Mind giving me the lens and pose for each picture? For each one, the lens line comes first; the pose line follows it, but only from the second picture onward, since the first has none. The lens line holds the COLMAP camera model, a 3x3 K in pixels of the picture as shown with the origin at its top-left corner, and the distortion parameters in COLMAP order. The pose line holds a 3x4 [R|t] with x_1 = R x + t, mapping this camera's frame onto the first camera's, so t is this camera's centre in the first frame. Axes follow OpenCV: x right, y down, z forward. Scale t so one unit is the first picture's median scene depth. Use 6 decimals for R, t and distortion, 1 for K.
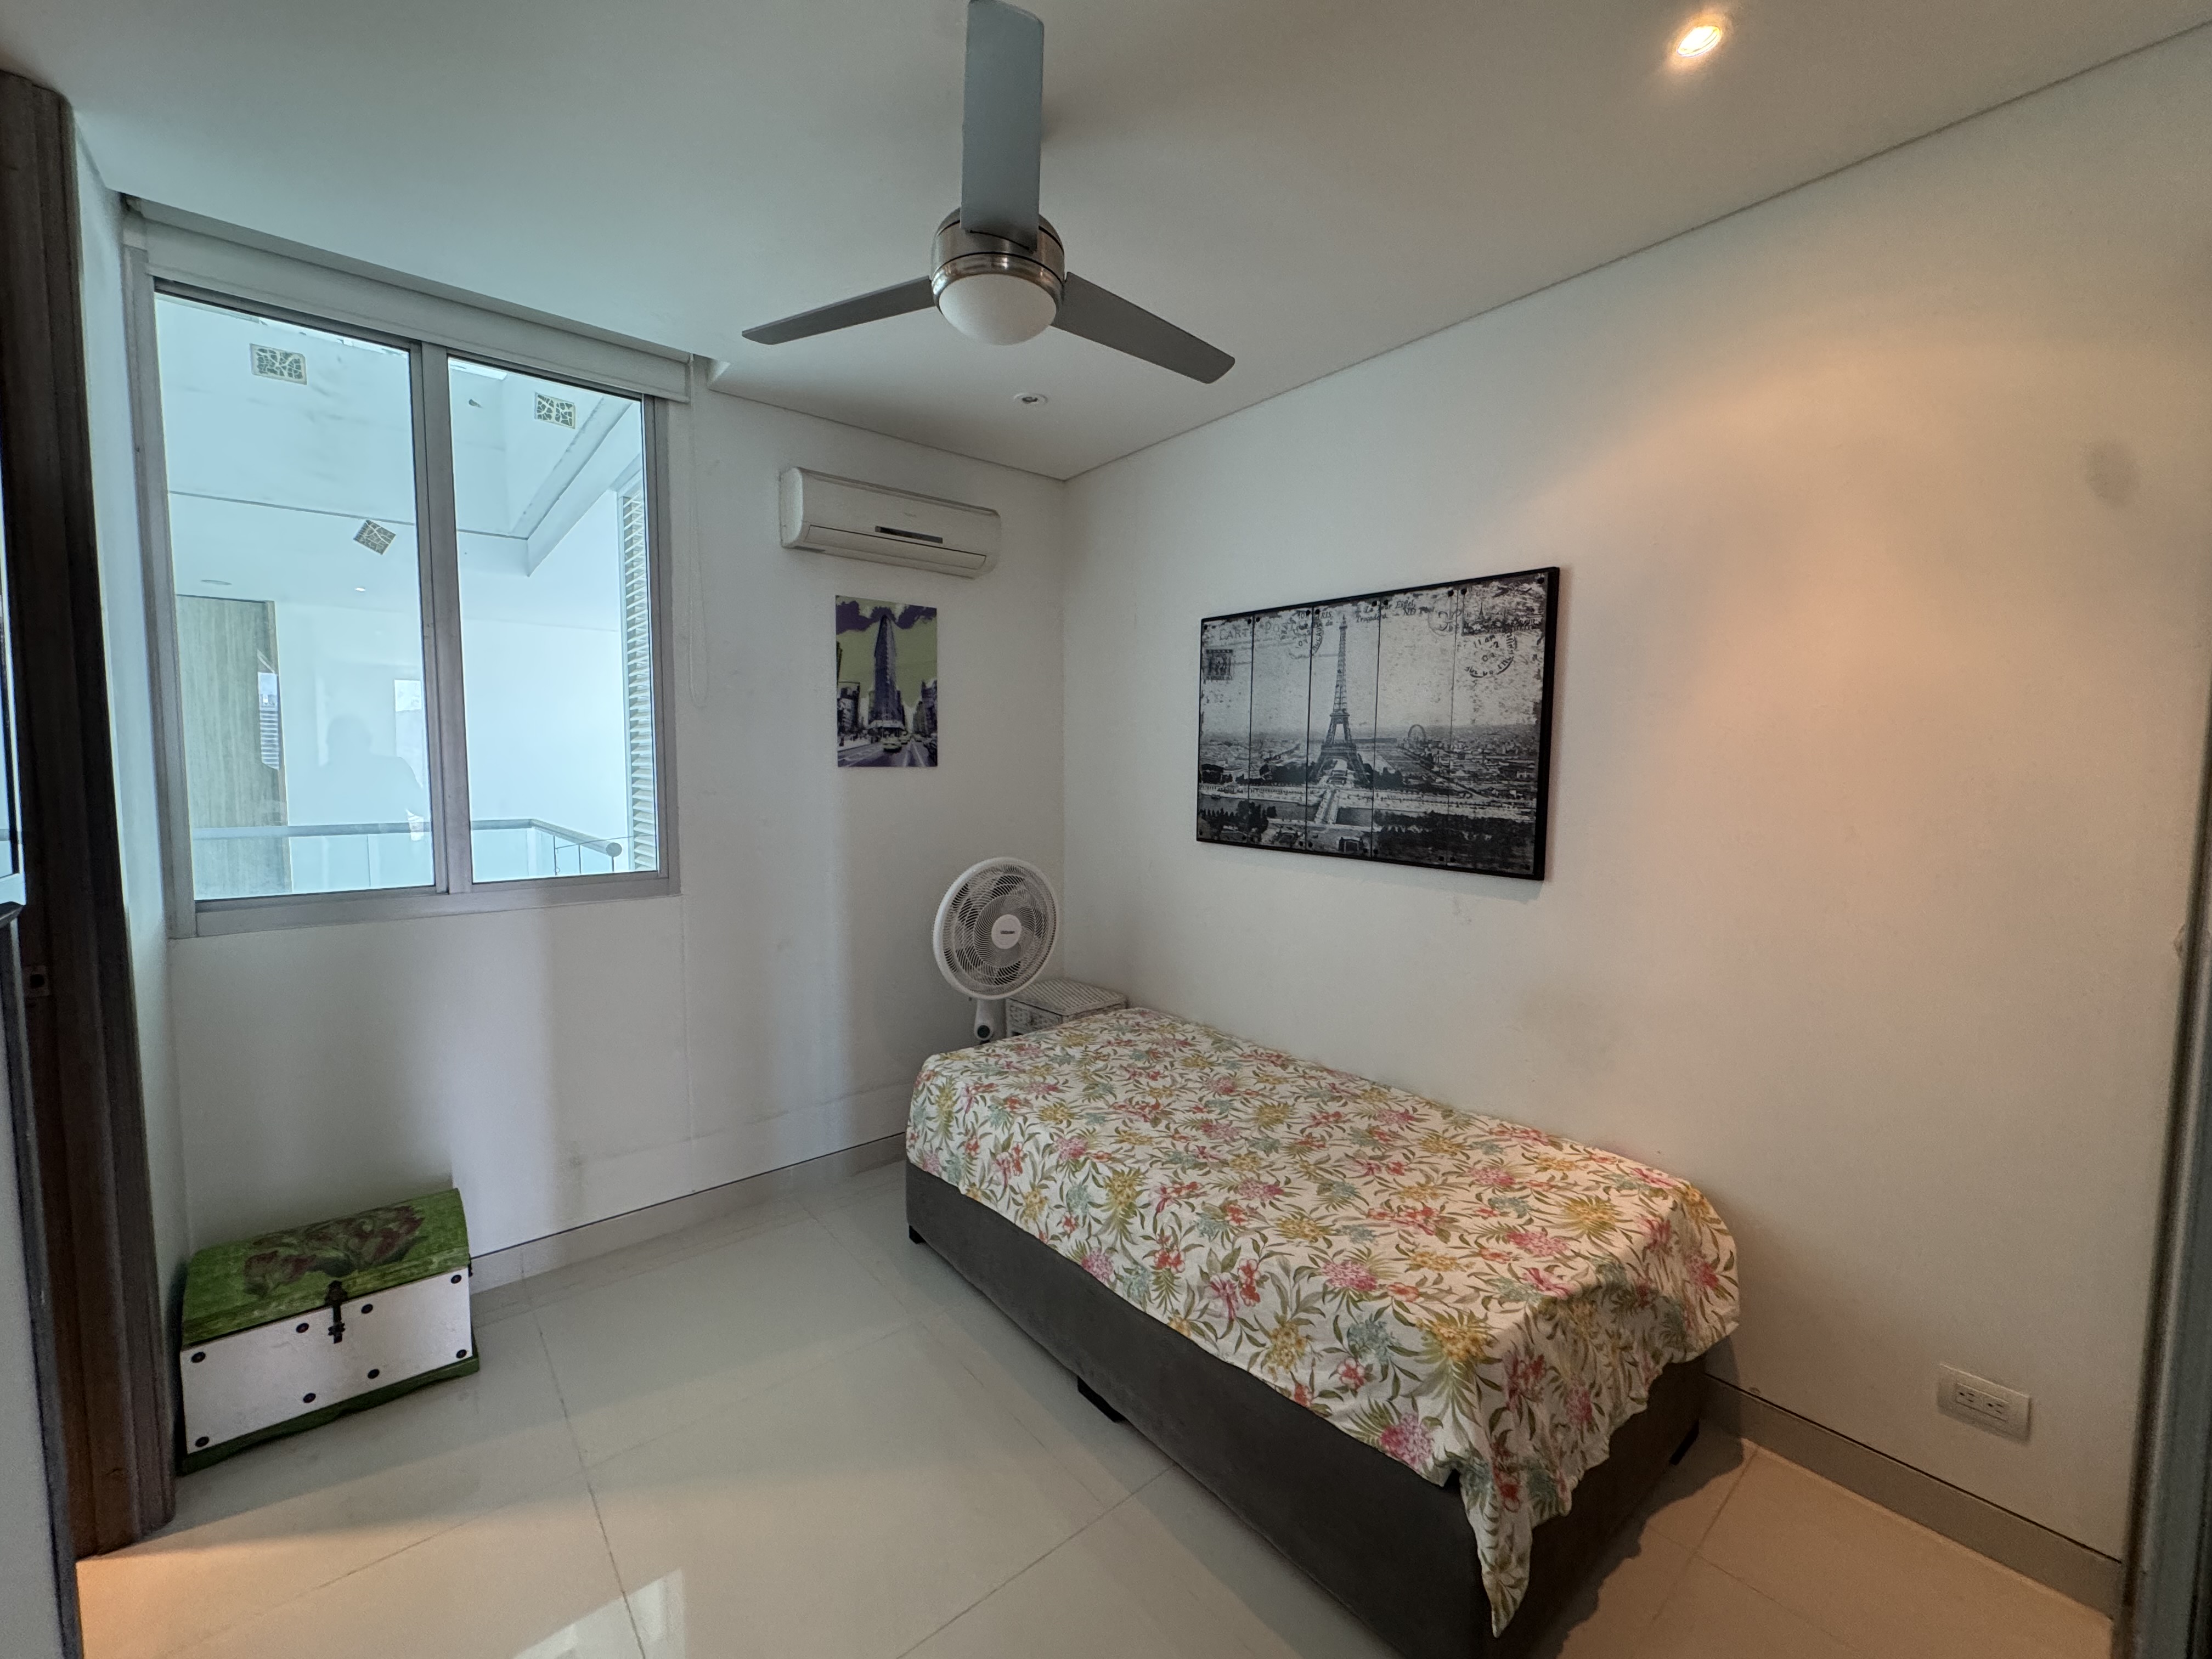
lens RADIAL K [[883.9, 0, 1104.9], [0, 883.9, 829.7], [0, 0, 1]] dist [-0.000233, 0.000491]
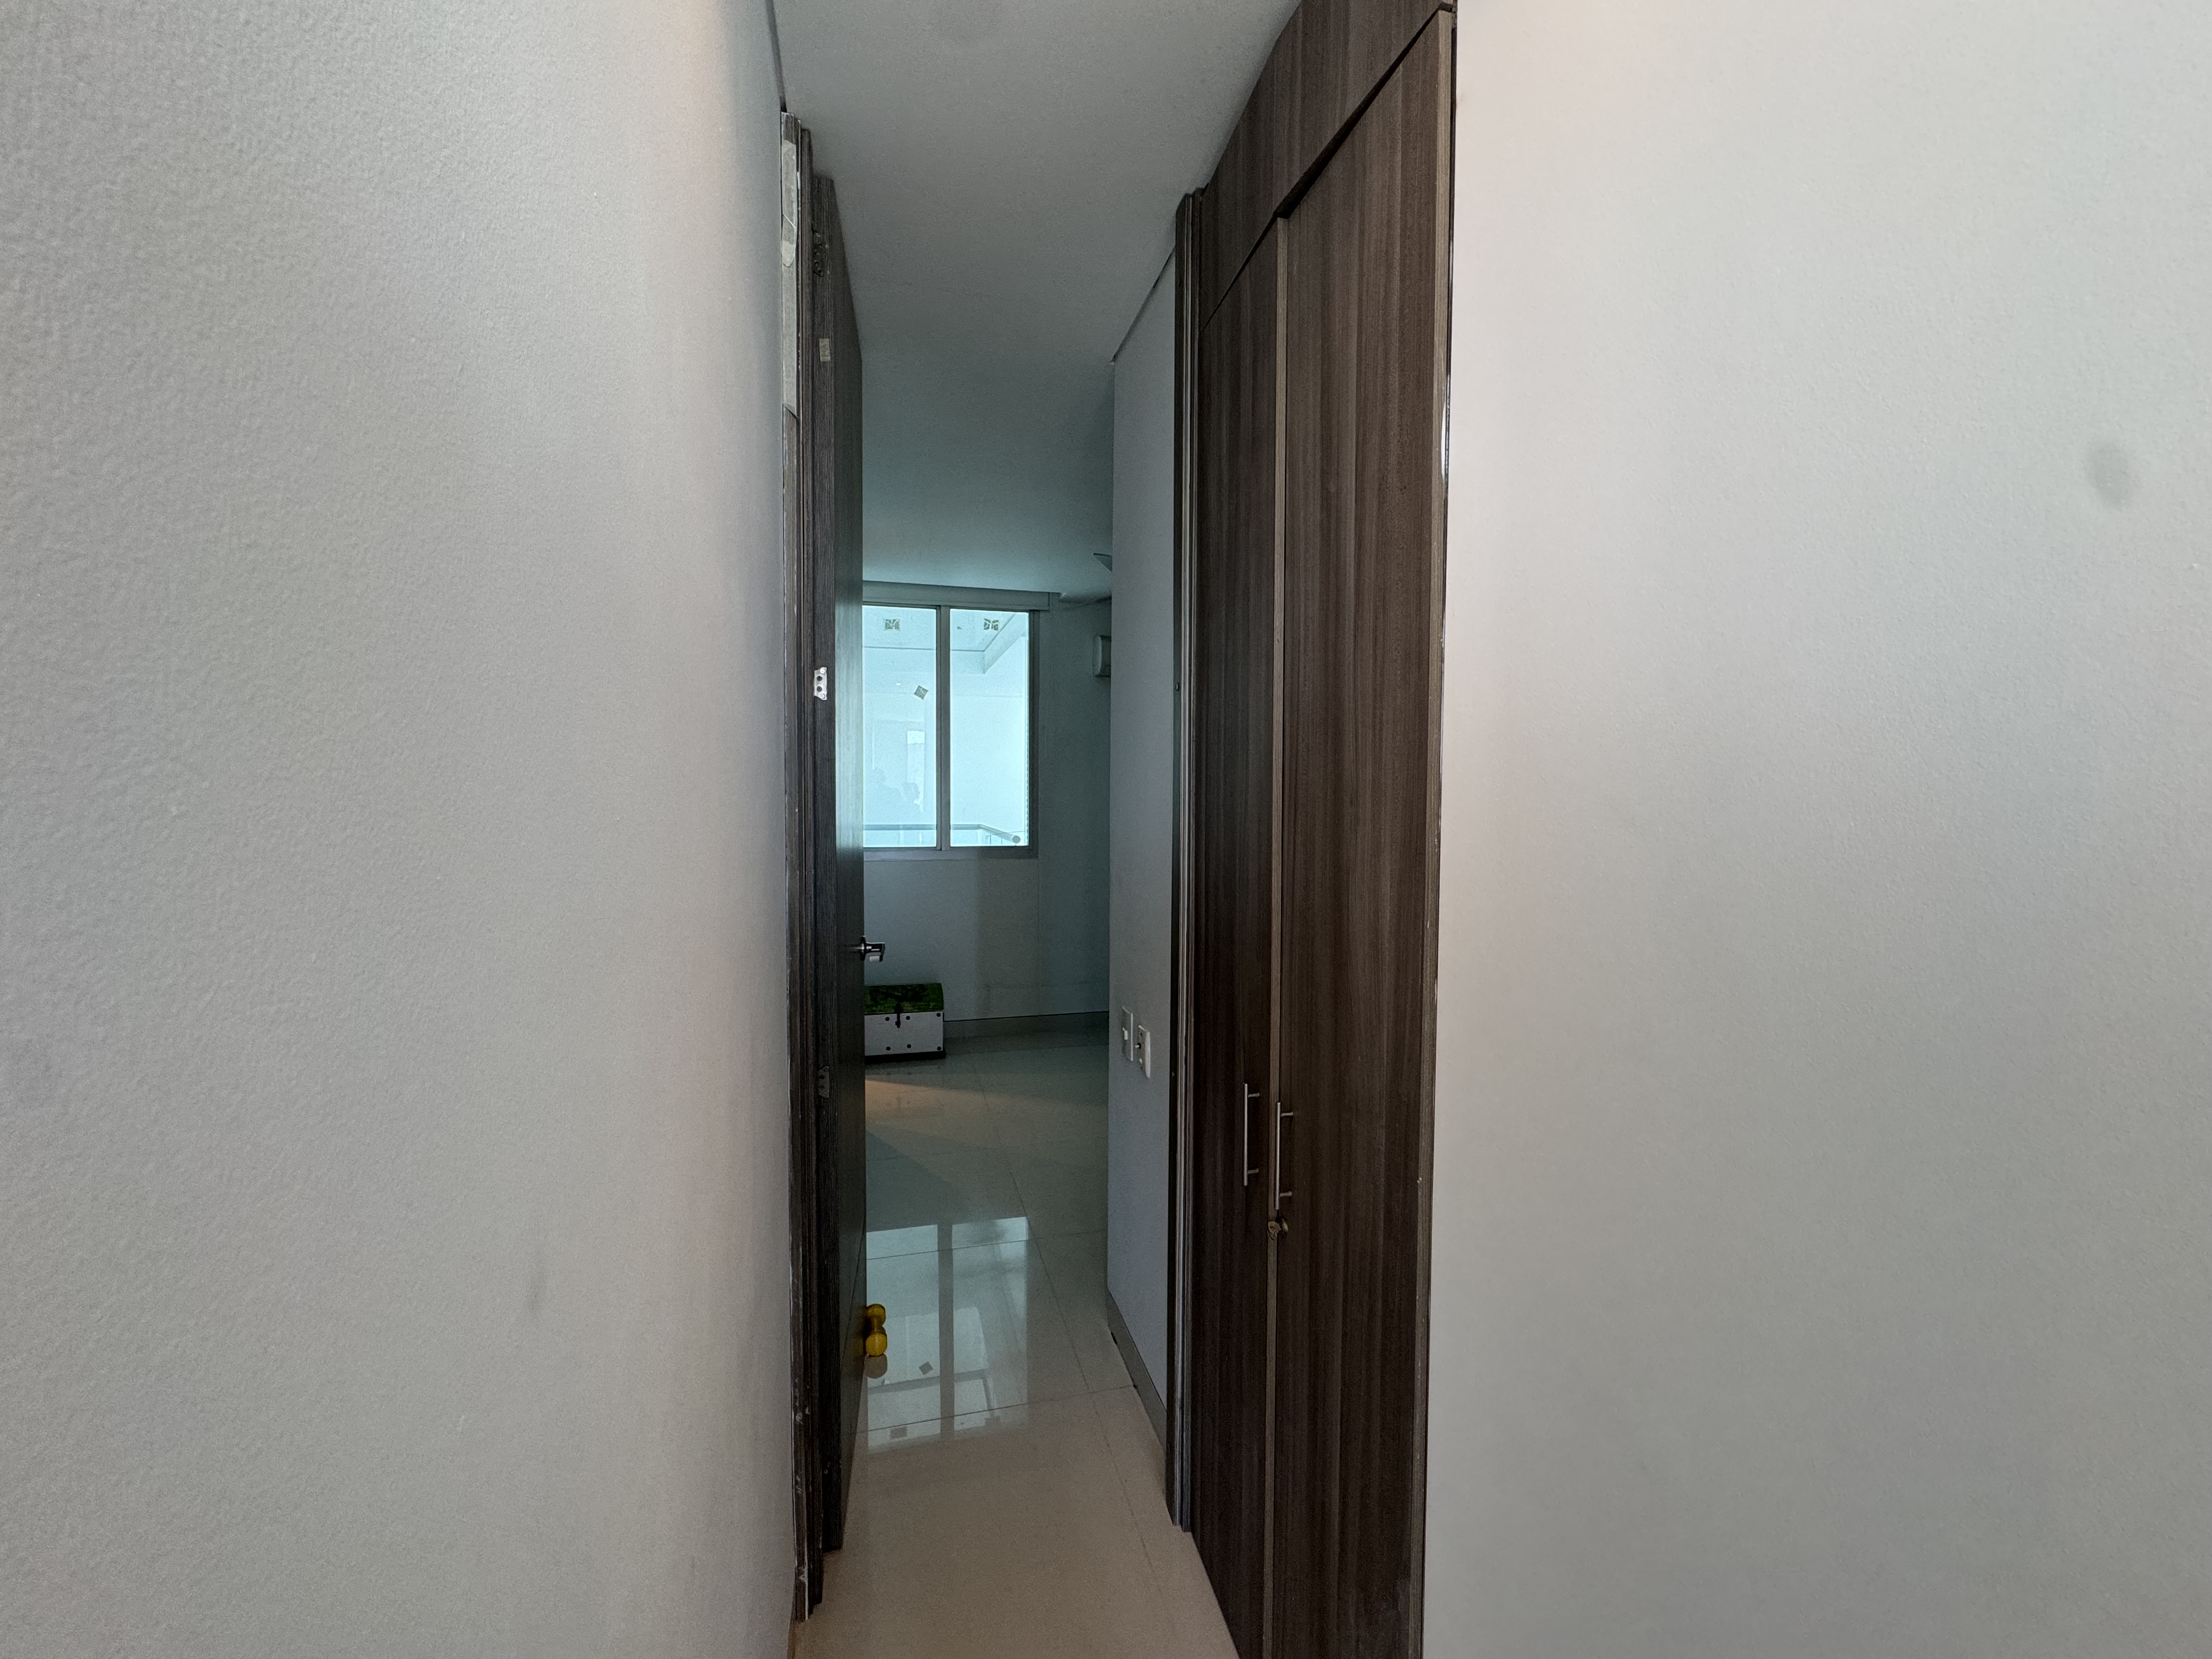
lens RADIAL K [[883.9, 0, 1105.5], [0, 883.9, 824.7], [0, 0, 1]] dist [-0.000233, 0.000491]
pose [[0.901495, 0.018458, -0.432396, 0.379316], [-0.032939, 0.999119, -0.026023, 0.033877], [0.431534, 0.037703, 0.901308, -0.533014]]
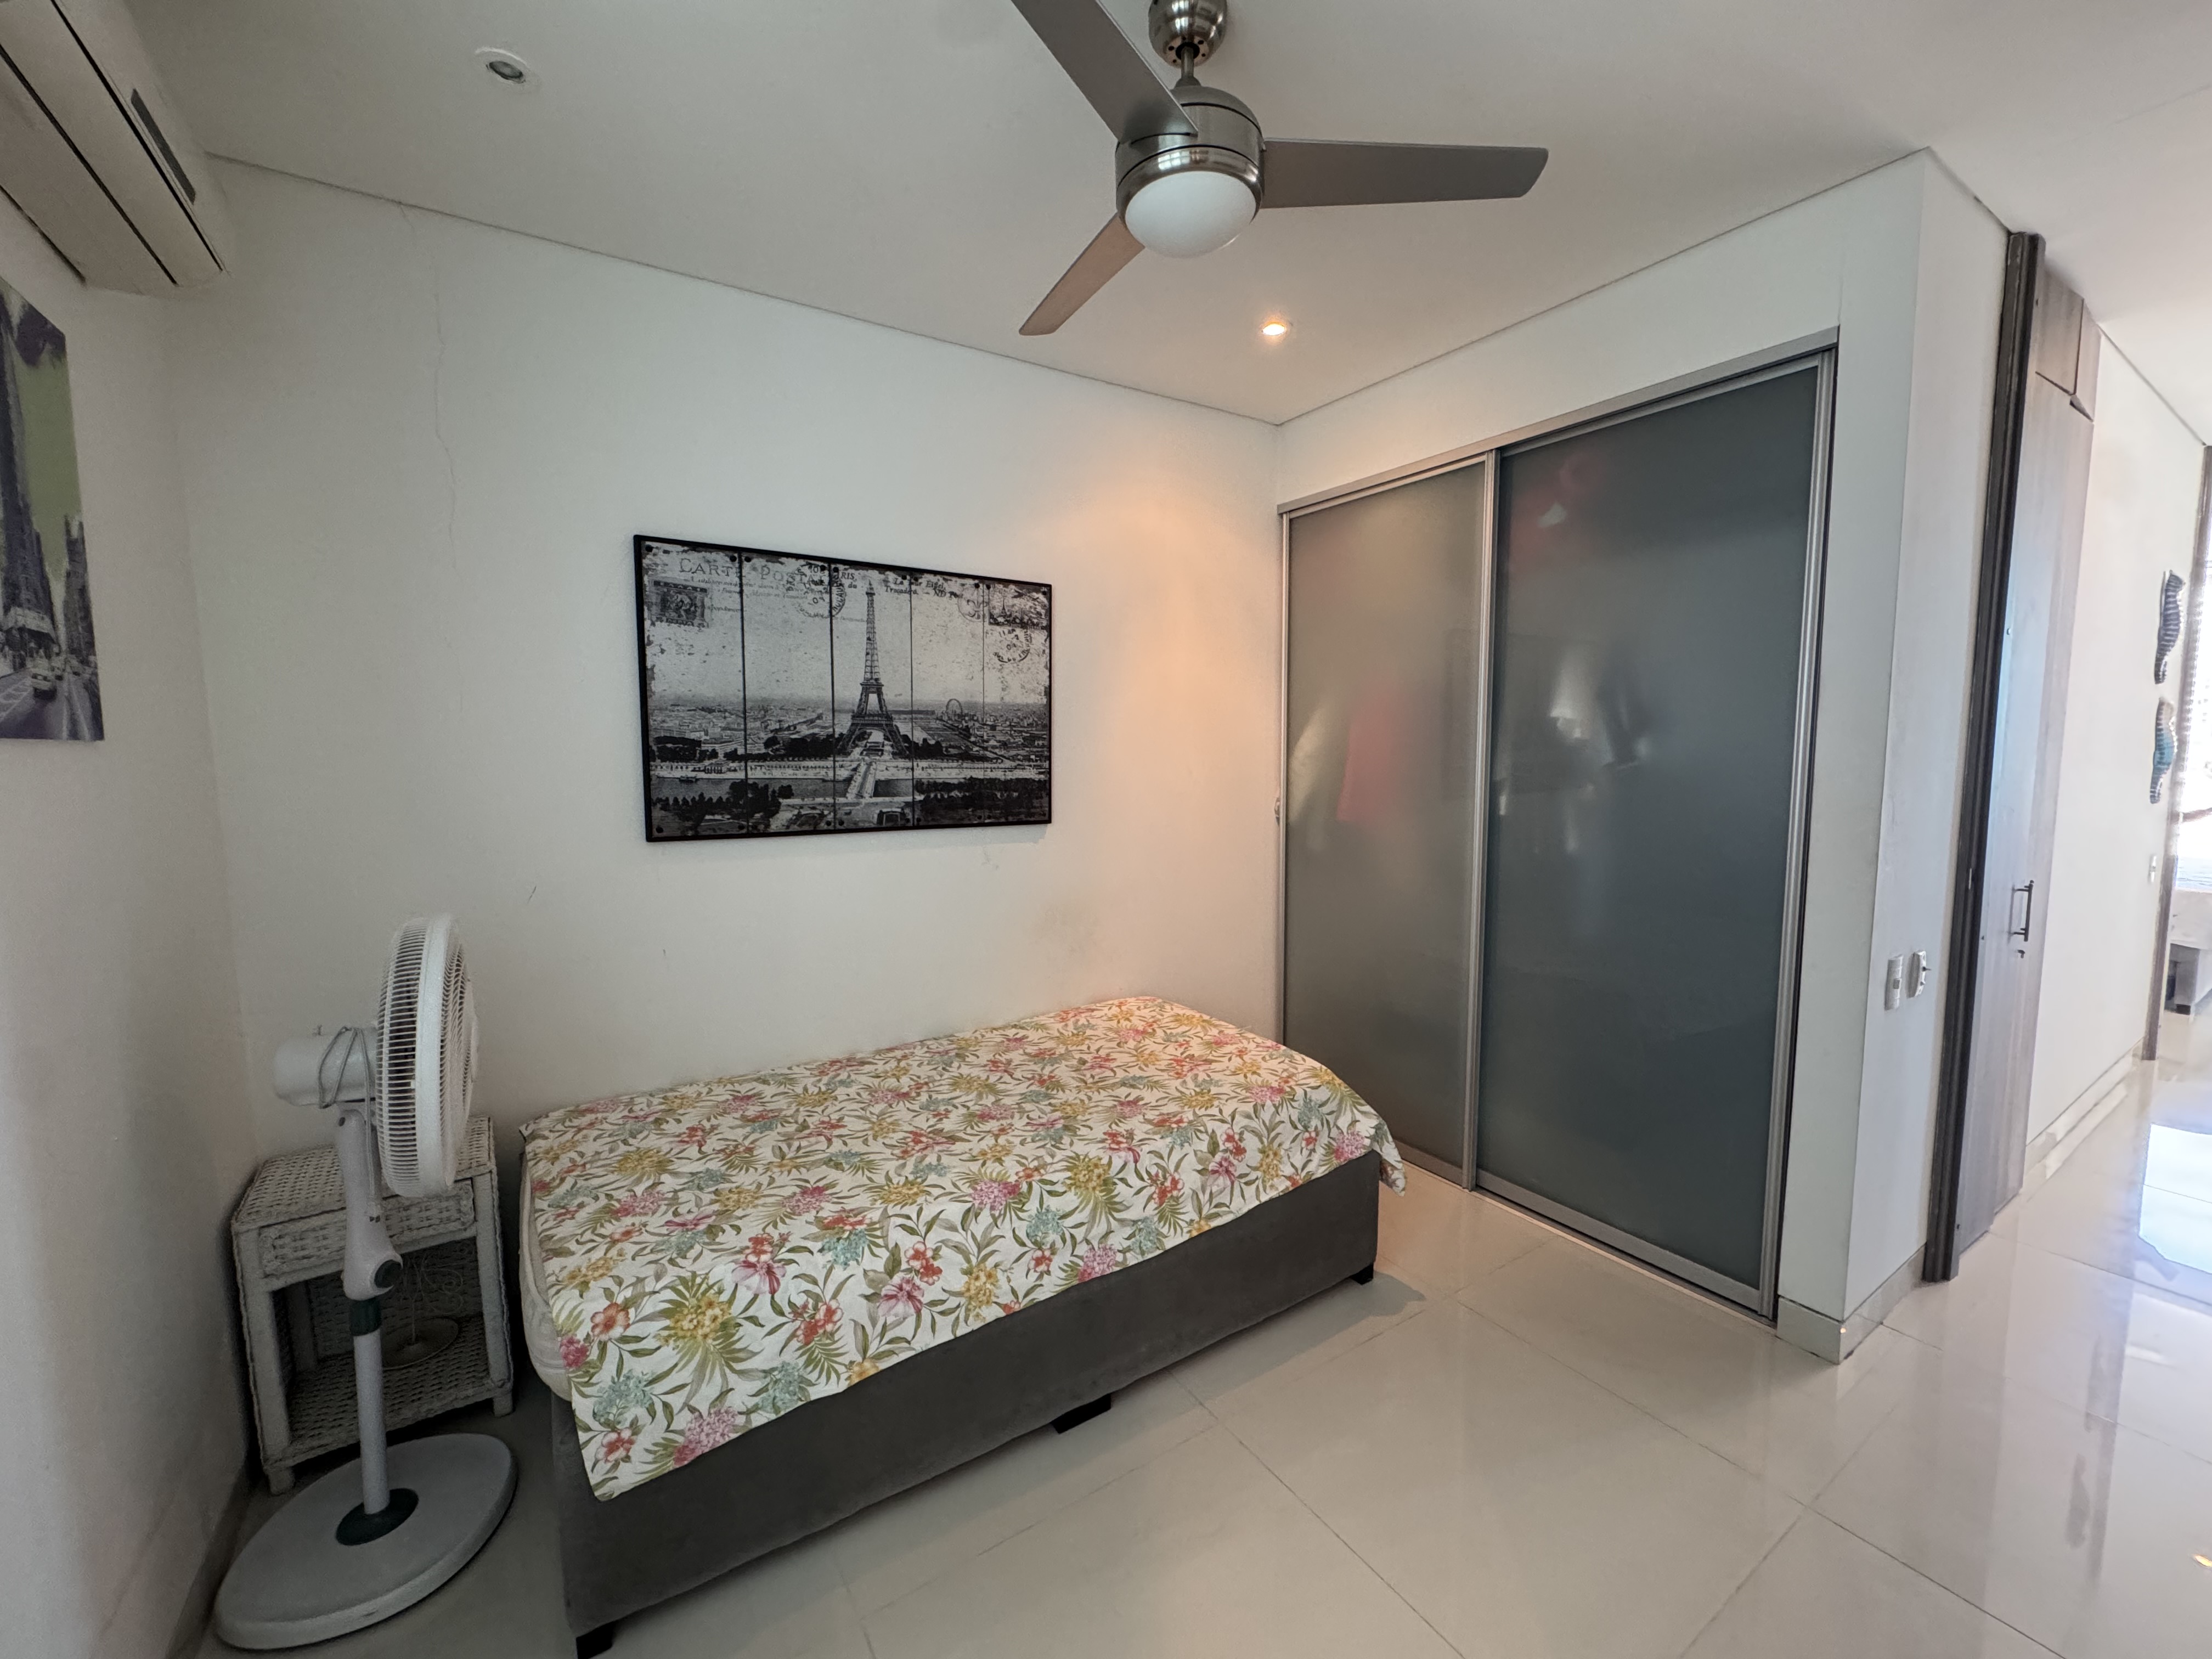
lens RADIAL K [[883.9, 0, 1102.5], [0, 883.9, 828.8], [0, 0, 1]] dist [-0.000233, 0.000491]
pose [[0.129063, -0.096570, 0.986923, -0.735245], [0.085030, 0.992659, 0.086012, -0.037778], [-0.987984, 0.072817, 0.136327, 0.689395]]
